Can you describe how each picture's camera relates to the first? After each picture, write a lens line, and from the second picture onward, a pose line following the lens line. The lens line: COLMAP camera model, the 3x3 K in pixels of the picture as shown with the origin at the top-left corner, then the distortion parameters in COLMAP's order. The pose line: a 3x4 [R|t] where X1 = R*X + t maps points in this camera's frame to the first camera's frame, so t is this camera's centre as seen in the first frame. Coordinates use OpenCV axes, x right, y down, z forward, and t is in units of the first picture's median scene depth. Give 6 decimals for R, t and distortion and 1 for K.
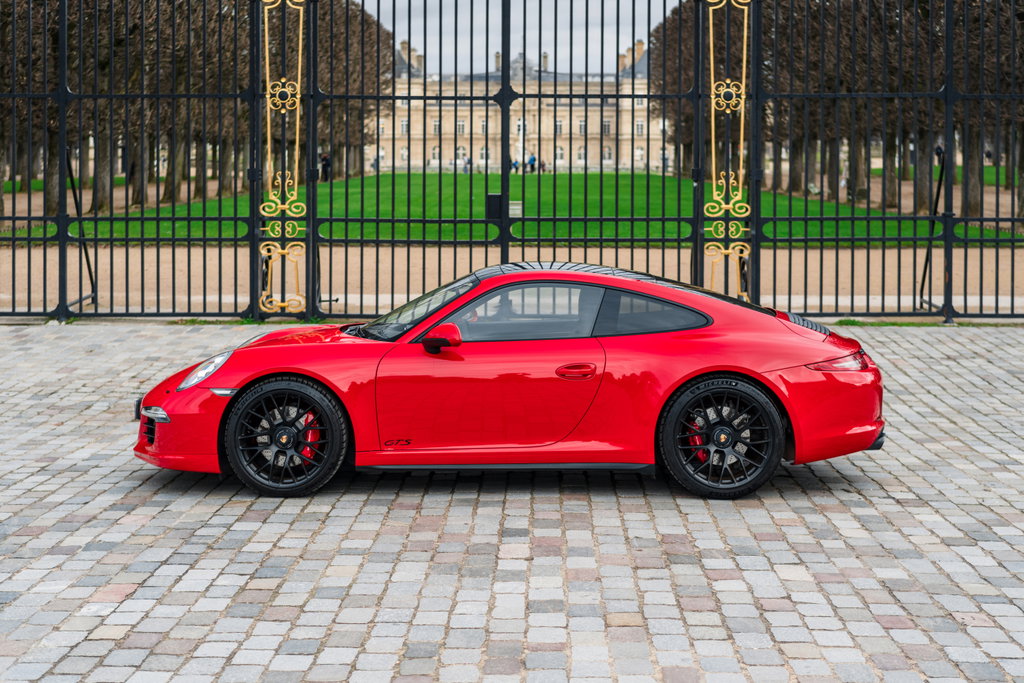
lens RADIAL K [[1601.8, 0, 507.5], [0, 1601.8, 260.4], [0, 0, 1]] dist [-0.009204, -0.026515]
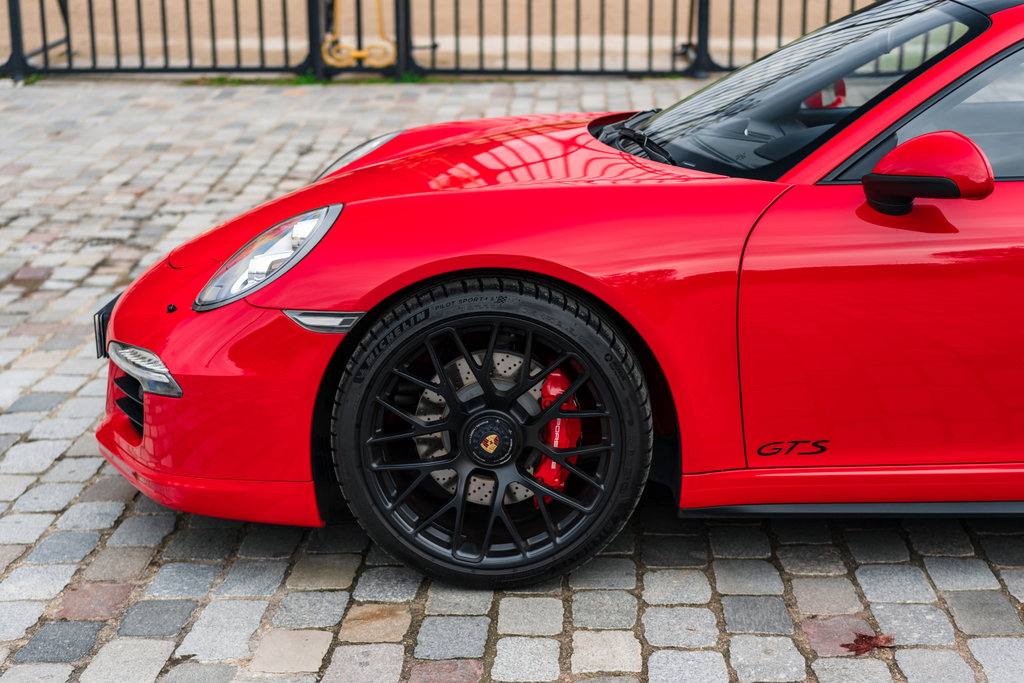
lens RADIAL K [[1525.1, 0, 581.2], [0, 1525.1, 340.3], [0, 0, 1]] dist [0.004749, -0.009862]
pose [[0.999350, -0.009683, 0.034714, -0.078420], [0.001854, 0.975765, 0.218814, 0.006157], [-0.035992, -0.218607, 0.975149, 0.395144]]
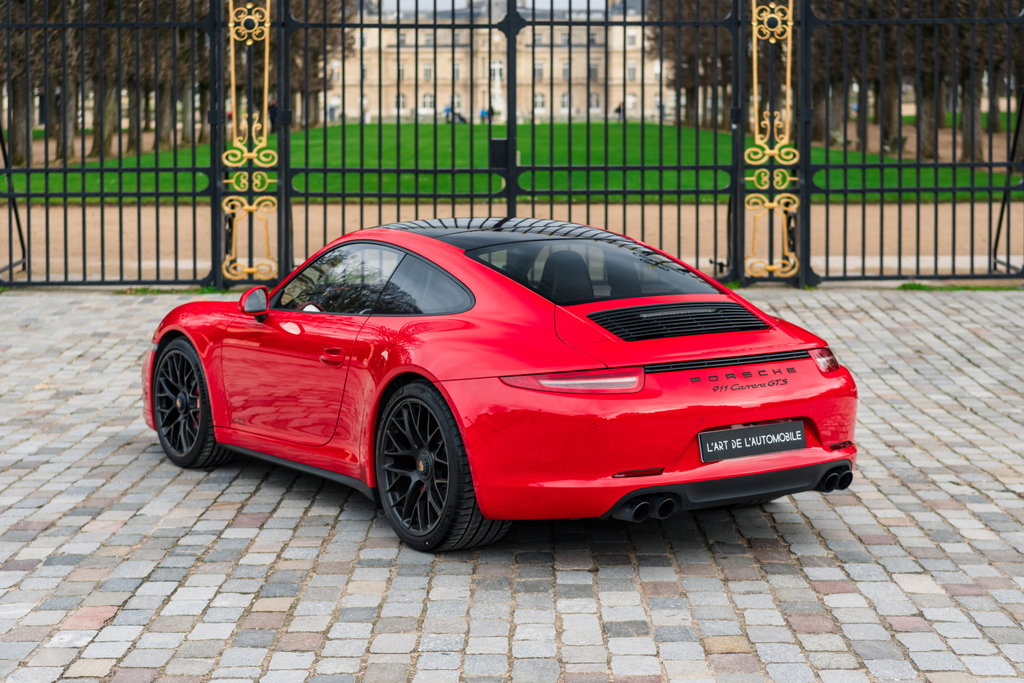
lens RADIAL K [[1812.4, 0, 516.5], [0, 1812.4, 244.0], [0, 0, 1]] dist [-0.002721, -0.071758]
pose [[0.999691, -0.005840, 0.024143, -0.023873], [0.005588, 0.999930, 0.010474, 0.004718], [-0.024202, -0.010336, 0.999654, 0.037432]]
